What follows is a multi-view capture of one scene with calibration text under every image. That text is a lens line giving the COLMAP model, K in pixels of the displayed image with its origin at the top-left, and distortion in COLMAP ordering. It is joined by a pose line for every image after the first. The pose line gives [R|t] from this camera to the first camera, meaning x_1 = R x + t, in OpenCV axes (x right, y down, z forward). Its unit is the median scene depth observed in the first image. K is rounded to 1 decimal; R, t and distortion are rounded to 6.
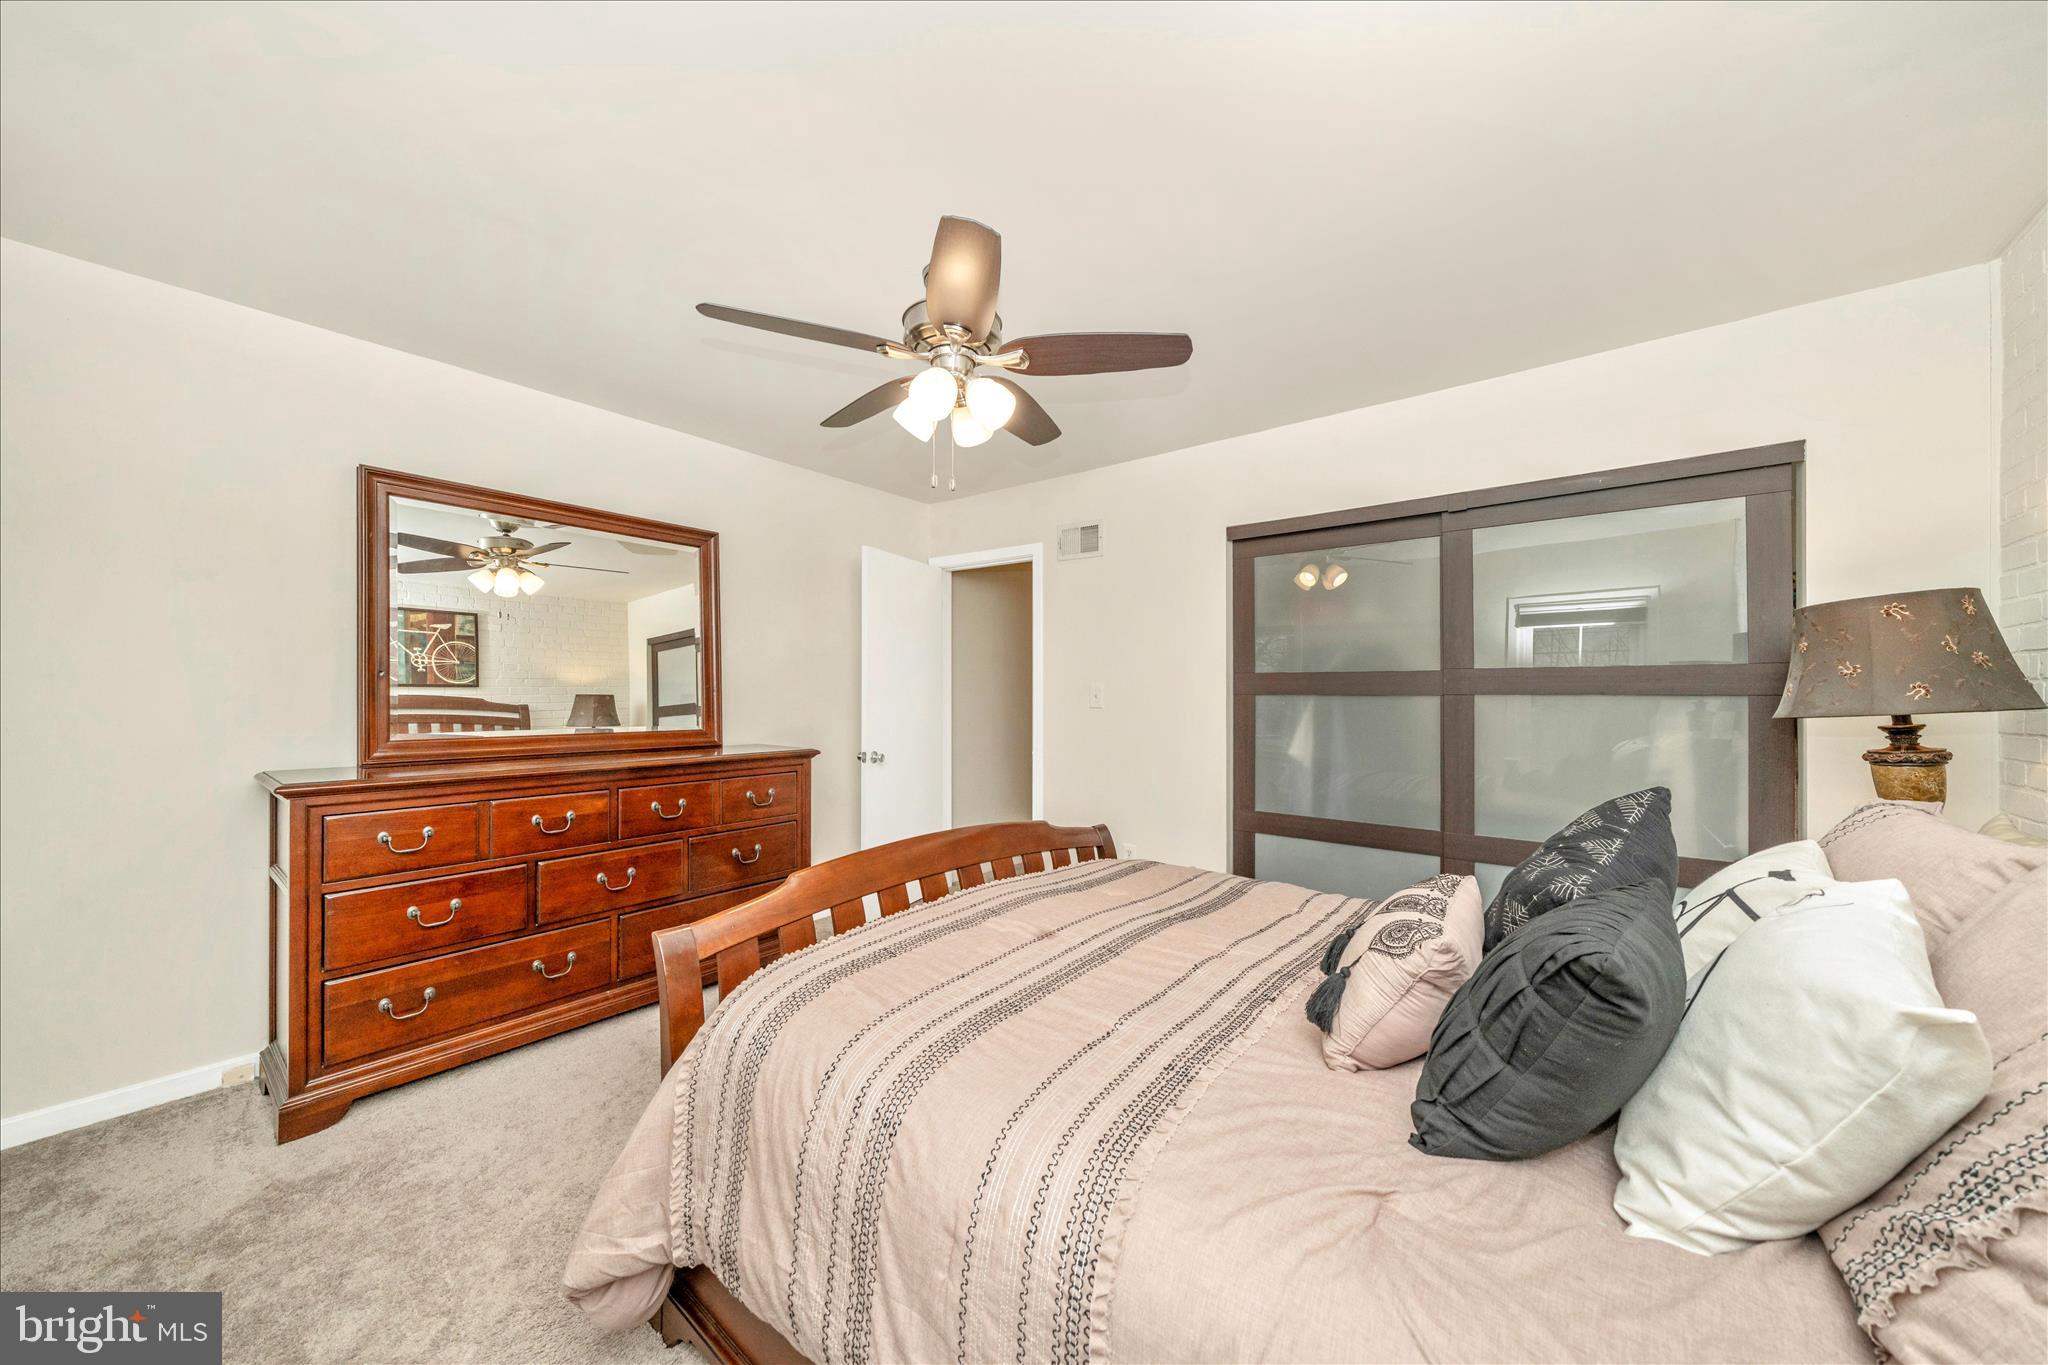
lens RADIAL K [[714.1, 0, 1019.6], [0, 714.1, 690.6], [0, 0, 1]] dist [-0.006672, -0.000373]
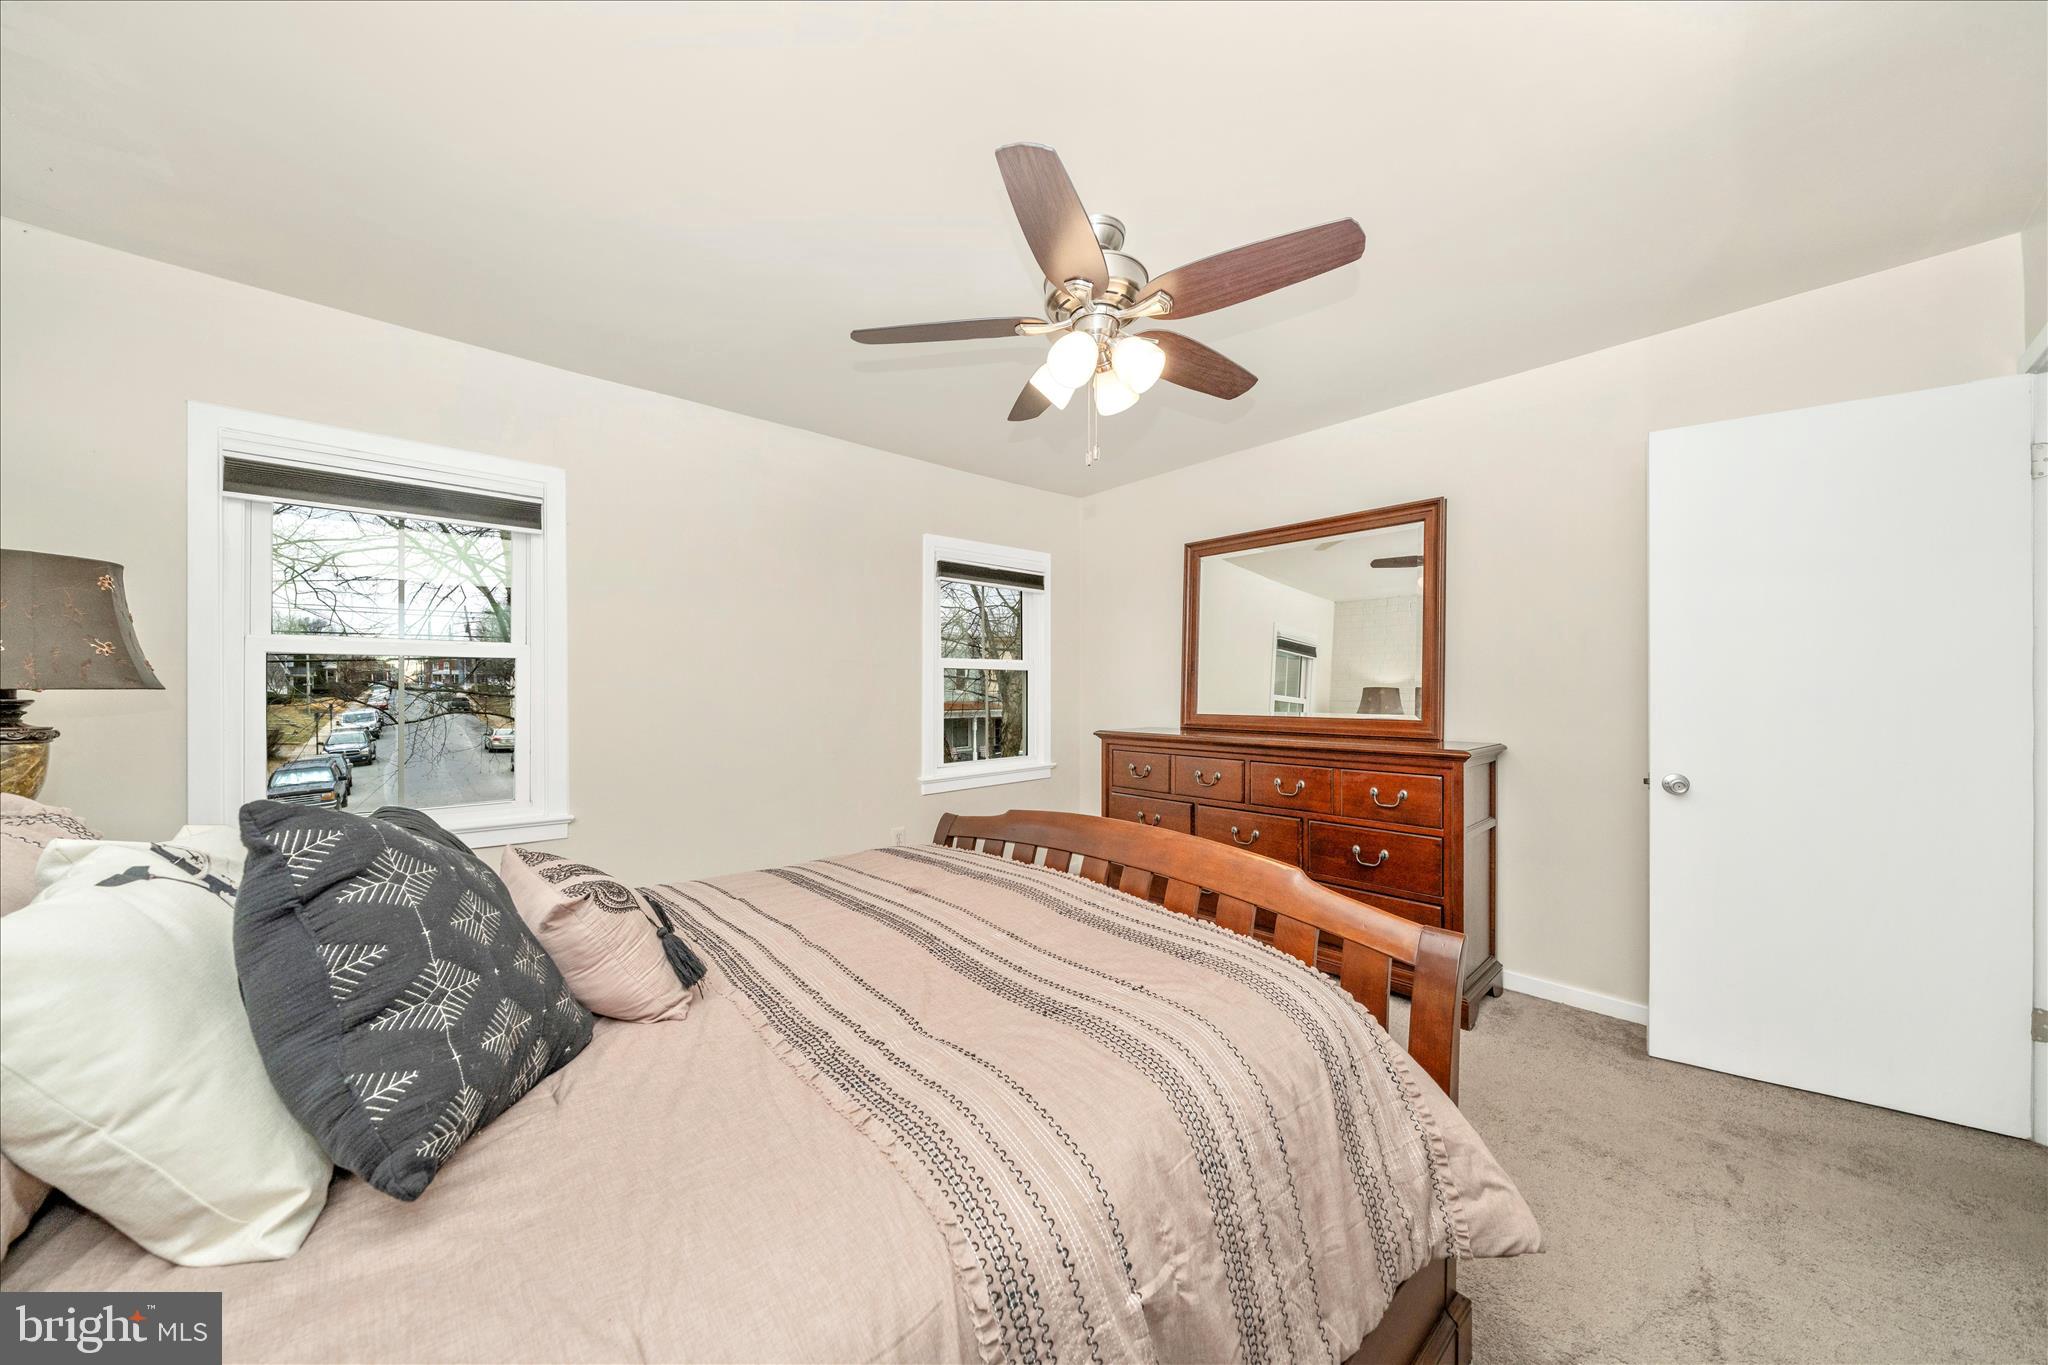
lens RADIAL K [[714.1, 0, 1021.5], [0, 714.1, 691.4], [0, 0, 1]] dist [-0.006672, -0.000373]
pose [[-0.176170, 0.002542, -0.984357, 0.747243], [0.007454, 0.999971, 0.001248, 0.018049], [0.984332, -0.007117, -0.176183, 0.914450]]
